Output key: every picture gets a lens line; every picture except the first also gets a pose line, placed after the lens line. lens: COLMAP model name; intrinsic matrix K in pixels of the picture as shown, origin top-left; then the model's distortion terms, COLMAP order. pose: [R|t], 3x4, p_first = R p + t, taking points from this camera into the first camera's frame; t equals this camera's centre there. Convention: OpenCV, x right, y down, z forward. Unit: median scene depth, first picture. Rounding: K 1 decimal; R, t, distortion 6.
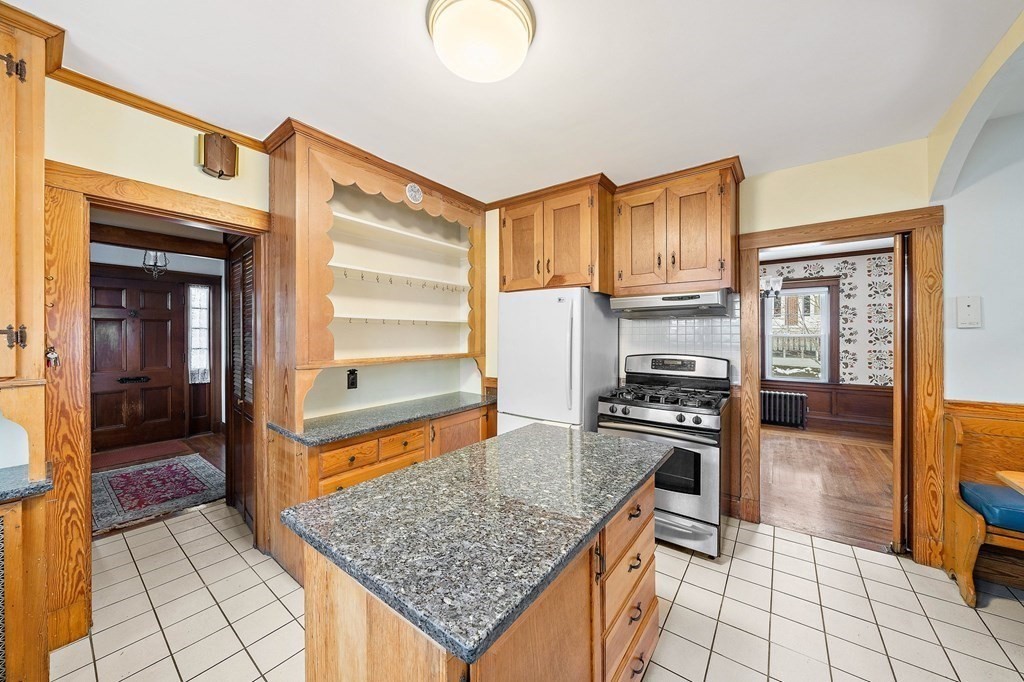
lens RADIAL K [[356.1, 0, 515.2], [0, 356.1, 336.7], [0, 0, 1]] dist [-0.001093, -0.000043]
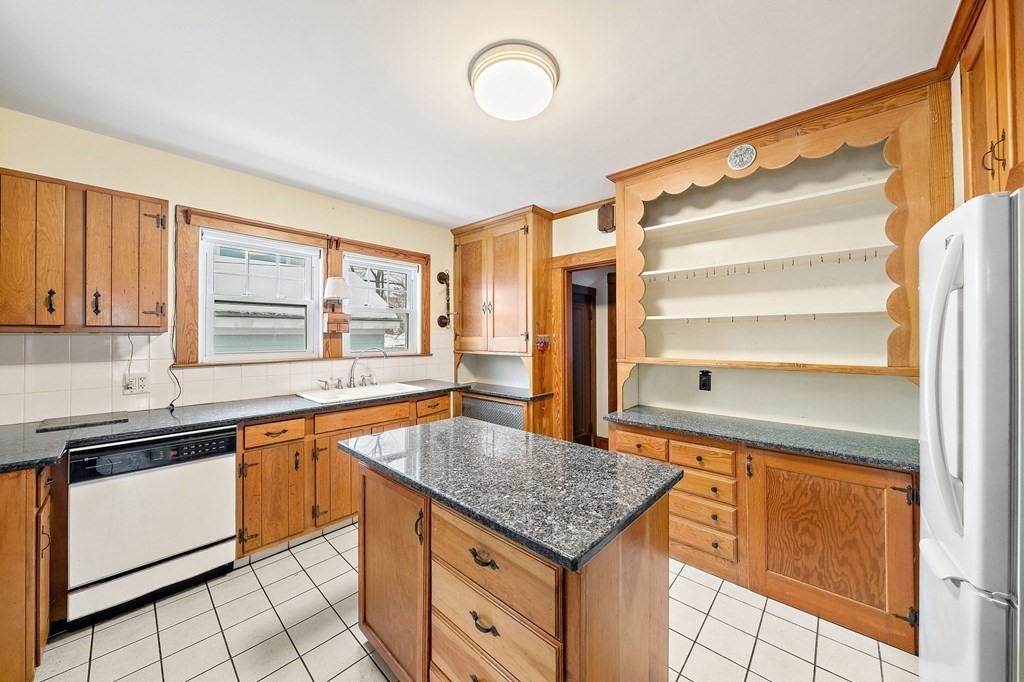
lens RADIAL K [[356.1, 0, 515.2], [0, 356.1, 336.7], [0, 0, 1]] dist [-0.001093, -0.000043]
pose [[-0.090315, 0.001839, -0.995912, 0.653052], [-0.001006, 0.999998, 0.001938, -0.002033], [0.995913, 0.001177, -0.090313, 0.669813]]
